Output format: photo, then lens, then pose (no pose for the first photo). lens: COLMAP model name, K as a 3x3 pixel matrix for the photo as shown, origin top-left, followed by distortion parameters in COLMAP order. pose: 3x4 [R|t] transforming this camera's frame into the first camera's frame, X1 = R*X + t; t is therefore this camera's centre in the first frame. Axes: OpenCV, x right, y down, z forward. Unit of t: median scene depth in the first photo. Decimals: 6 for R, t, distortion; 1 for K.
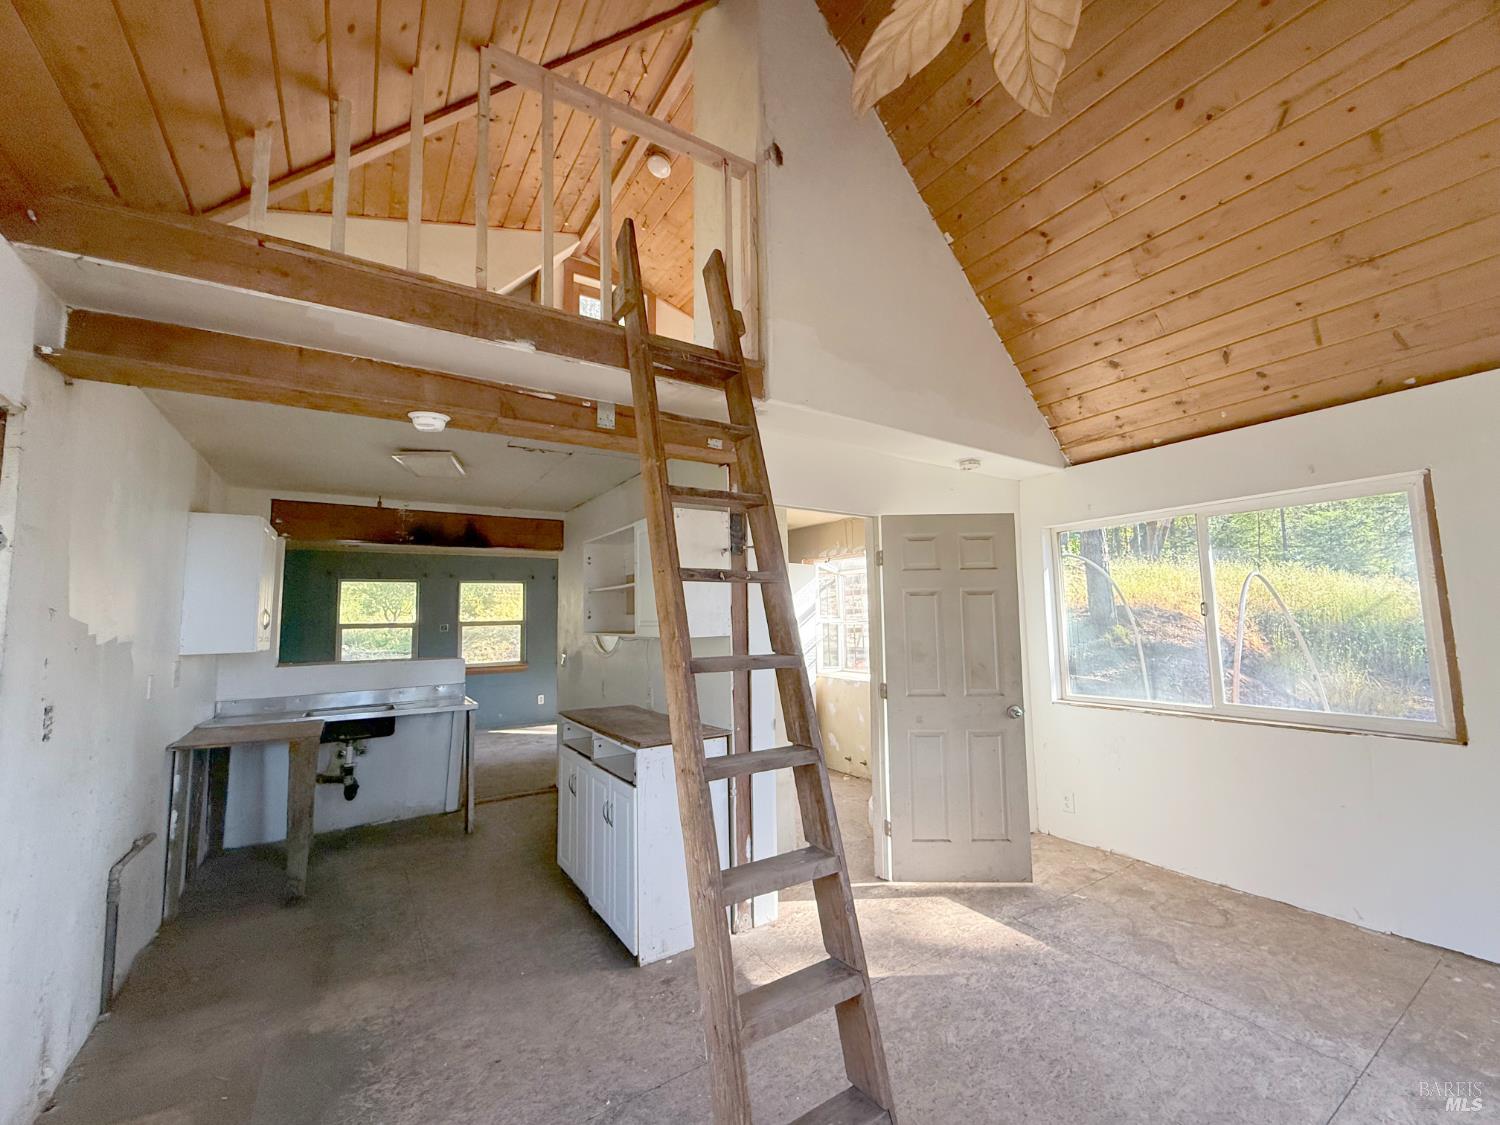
lens RADIAL K [[600.0, 0, 741.7], [0, 600.0, 563.0], [0, 0, 1]] dist [-0.001812, 0.000167]
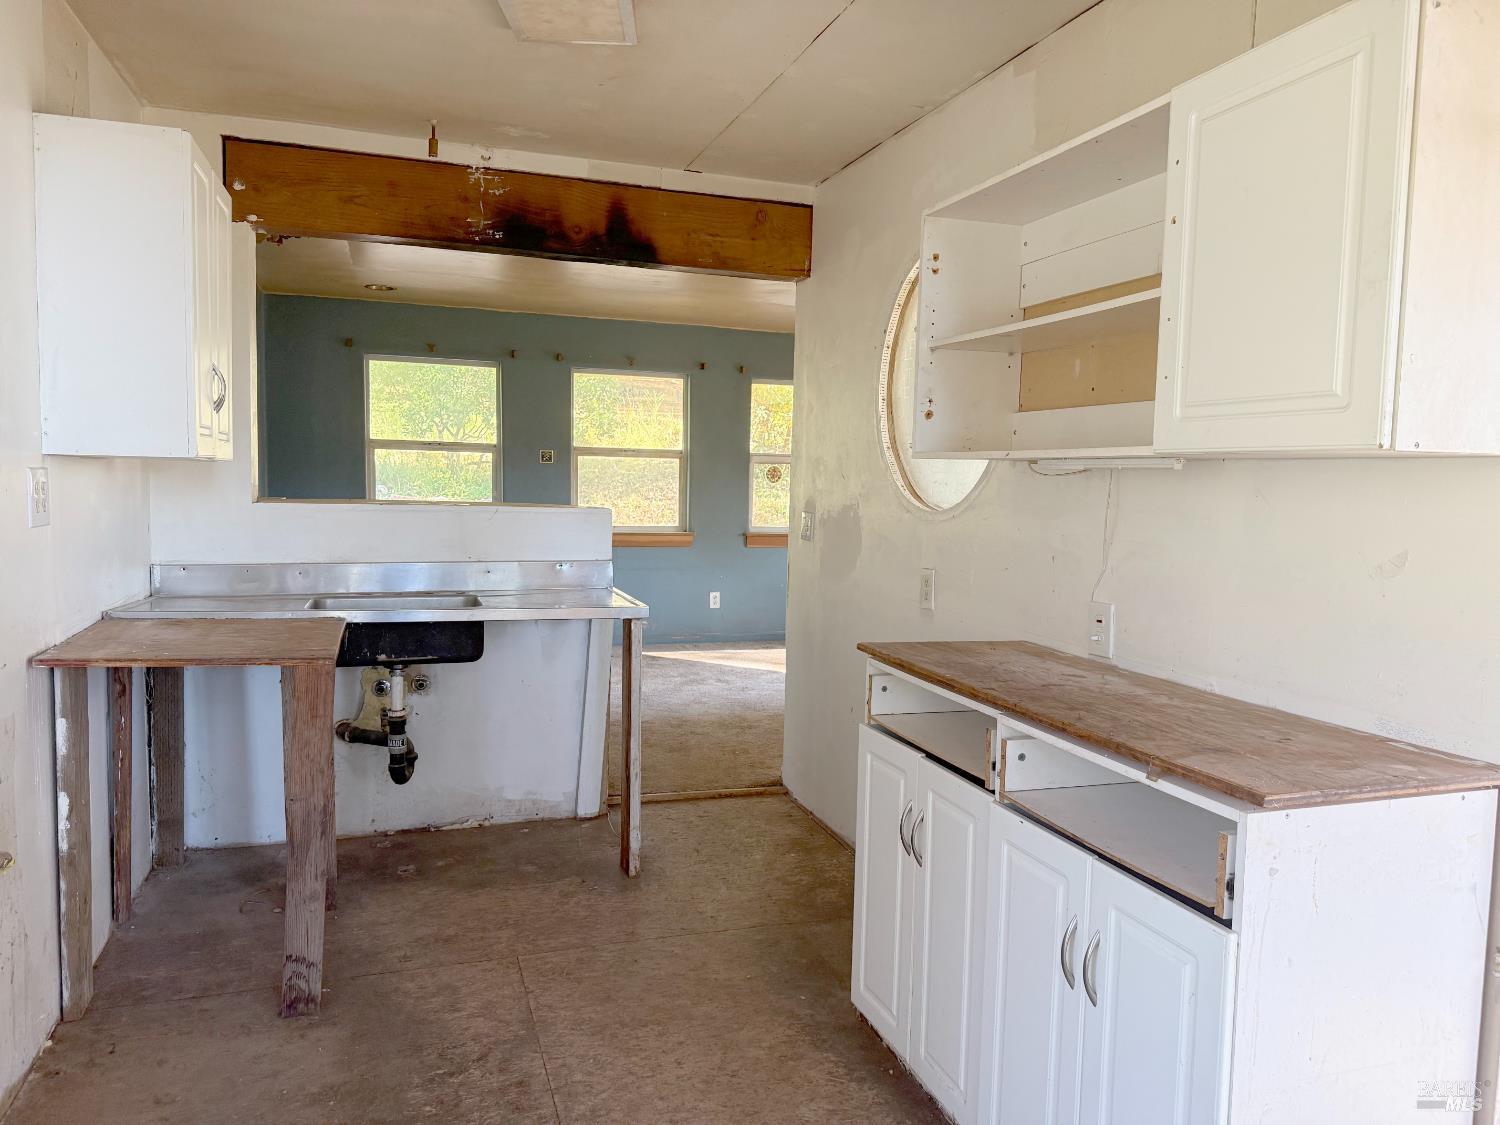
lens RADIAL K [[1057.3, 0, 750.0], [0, 1057.3, 562.5], [0, 0, 1]] dist [0.003706, -0.004007]
pose [[0.967751, 0.063354, -0.243813, -0.185439], [-0.018894, 0.983387, 0.180534, 0.062000], [0.251201, -0.170106, 0.952871, 0.288511]]
